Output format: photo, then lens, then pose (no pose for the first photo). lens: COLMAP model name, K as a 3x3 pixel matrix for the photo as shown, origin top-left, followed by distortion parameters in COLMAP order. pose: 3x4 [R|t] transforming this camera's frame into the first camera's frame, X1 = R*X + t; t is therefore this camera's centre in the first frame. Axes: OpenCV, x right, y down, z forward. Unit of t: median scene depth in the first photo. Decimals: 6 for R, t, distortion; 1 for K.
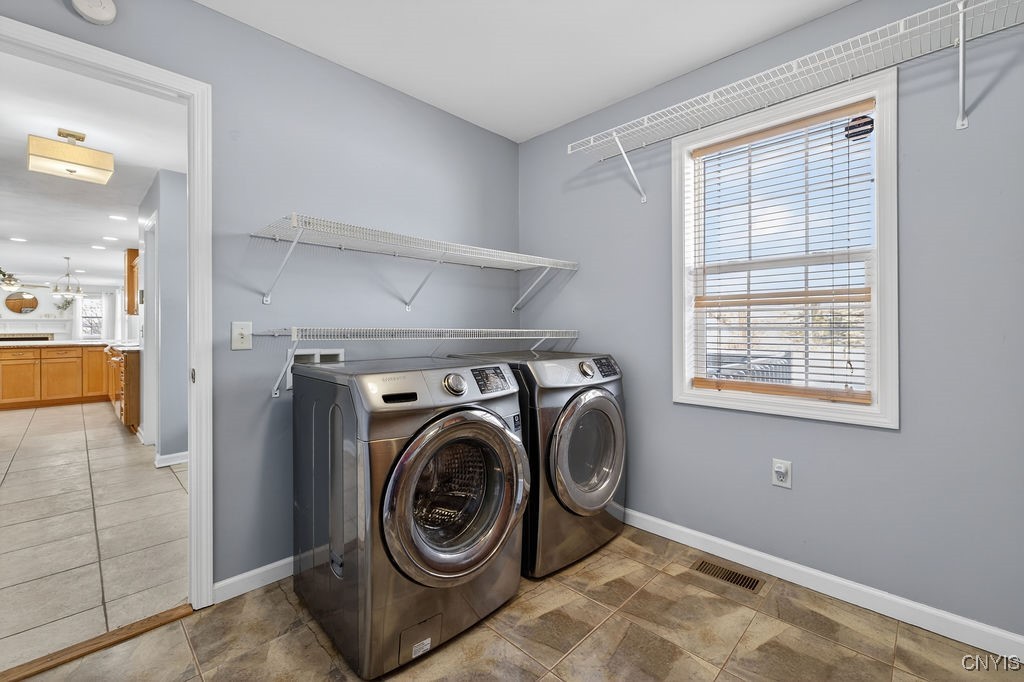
lens RADIAL K [[427.0, 0, 513.0], [0, 427.0, 329.9], [0, 0, 1]] dist [-0.002282, -0.000241]
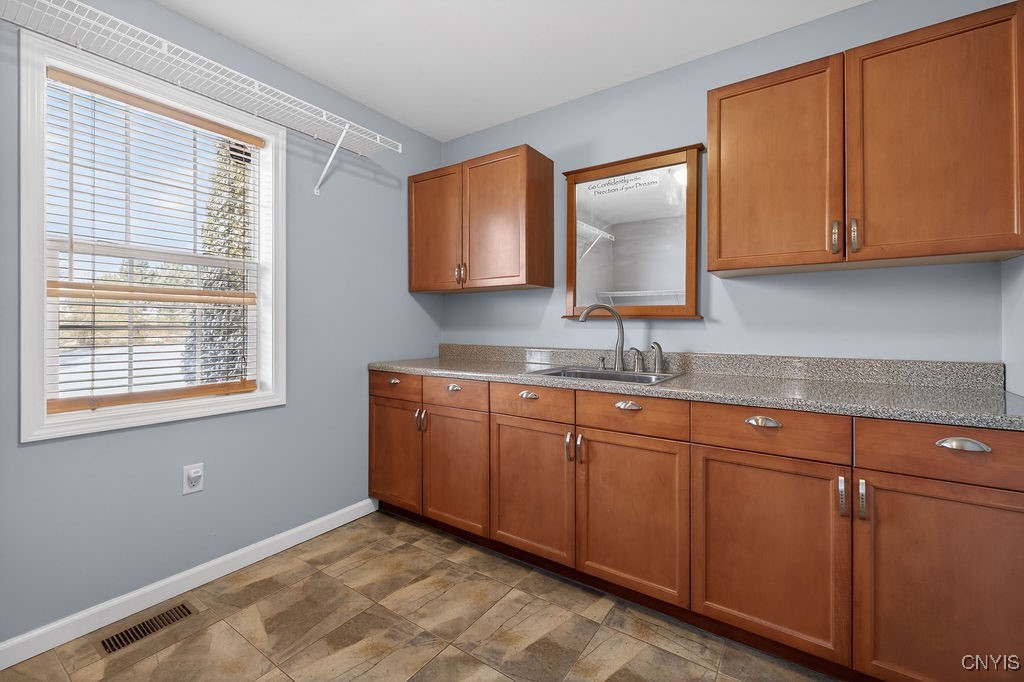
lens RADIAL K [[433.5, 0, 510.2], [0, 433.5, 326.9], [0, 0, 1]] dist [0.000534, 0.000133]
pose [[-0.168737, -0.001617, 0.985660, -0.489242], [0.000834, 0.999998, 0.001784, -0.006673], [-0.985661, 0.001123, -0.168735, 0.500801]]
